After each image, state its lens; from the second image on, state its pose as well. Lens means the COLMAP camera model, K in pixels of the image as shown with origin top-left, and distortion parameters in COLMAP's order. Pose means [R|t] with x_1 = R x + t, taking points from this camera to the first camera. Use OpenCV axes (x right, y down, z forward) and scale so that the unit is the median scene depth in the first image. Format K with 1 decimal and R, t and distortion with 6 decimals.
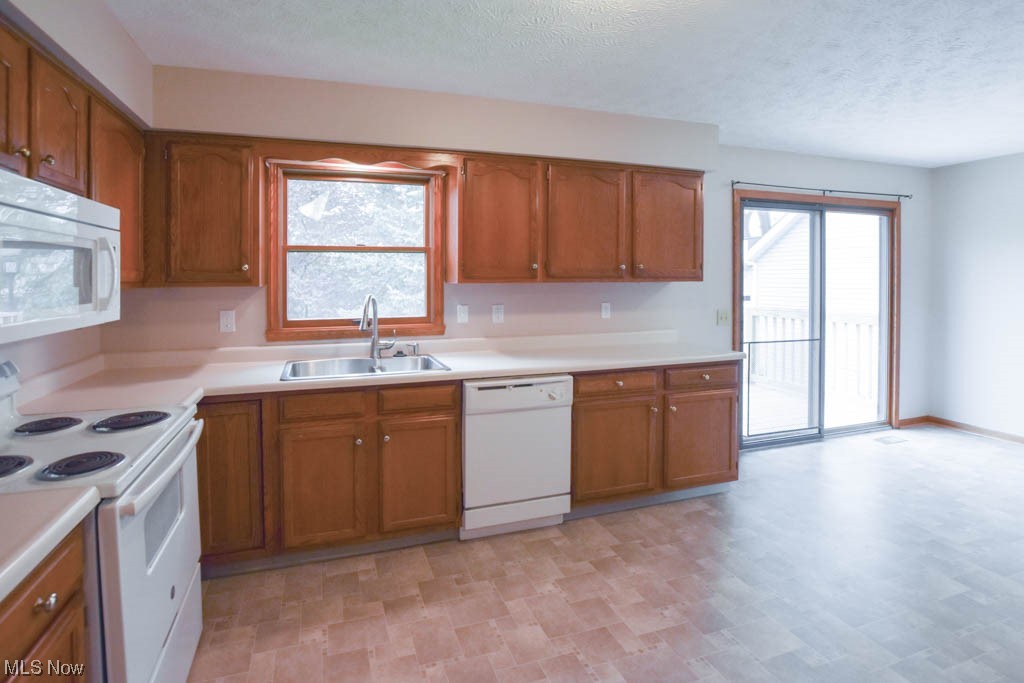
lens RADIAL K [[464.8, 0, 469.3], [0, 464.8, 295.7], [0, 0, 1]] dist [-0.023532, -0.000396]
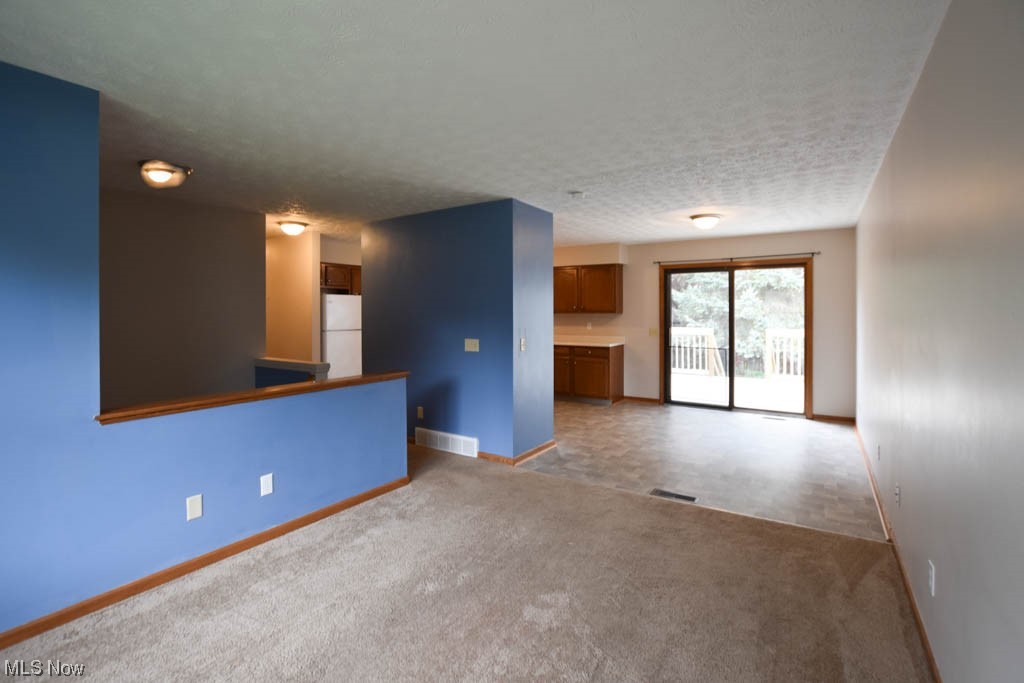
lens RADIAL K [[464.8, 0, 506.6], [0, 464.8, 312.3], [0, 0, 1]] dist [-0.023532, -0.000396]
pose [[0.638581, 0.005564, -0.769535, 2.125858], [-0.021116, 0.999724, -0.010294, -0.003815], [0.769265, 0.022823, 0.638522, -0.931549]]
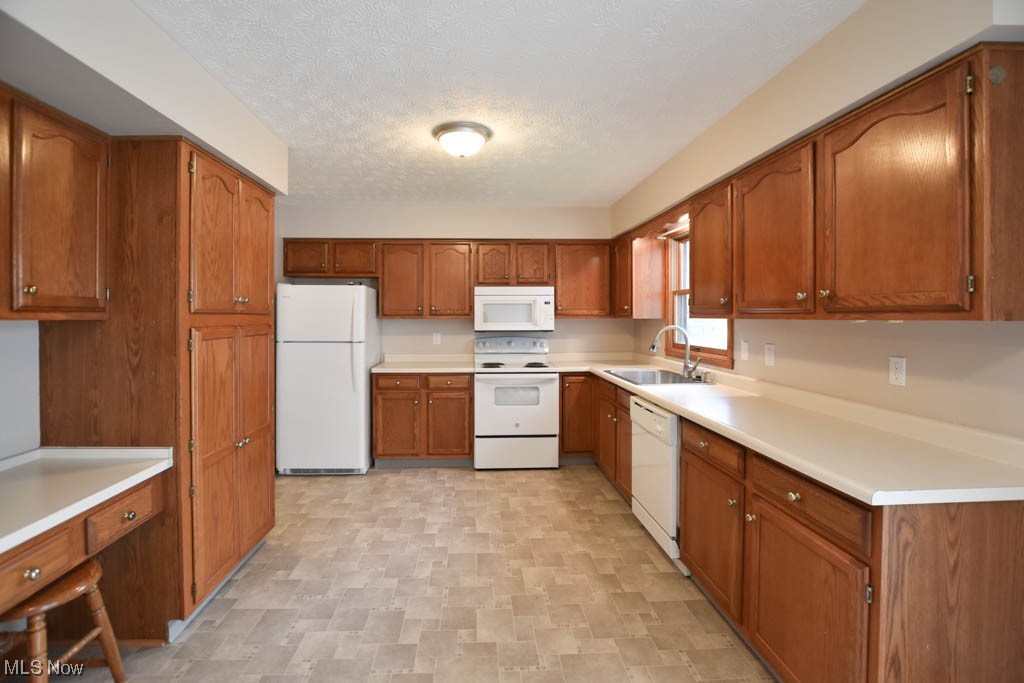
lens RADIAL K [[464.8, 0, 498.5], [0, 464.8, 317.7], [0, 0, 1]] dist [-0.023532, -0.000396]
pose [[-0.229691, 0.009550, -0.973217, 1.103953], [-0.033973, 0.999264, 0.017824, -0.030619], [0.972671, 0.037158, -0.229197, 0.770356]]
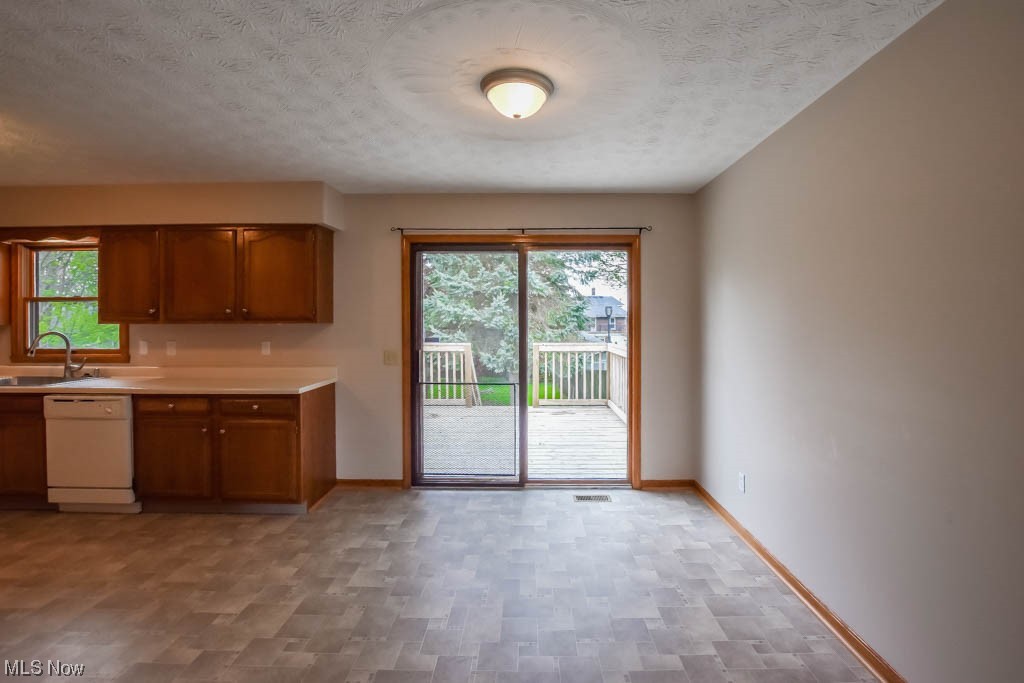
lens RADIAL K [[464.8, 0, 523.2], [0, 464.8, 320.9], [0, 0, 1]] dist [-0.023532, -0.000396]
pose [[0.956003, 0.005028, -0.293315, 1.473132], [-0.012070, 0.999681, -0.022204, -0.021380], [0.293110, 0.024767, 0.955758, 0.092069]]
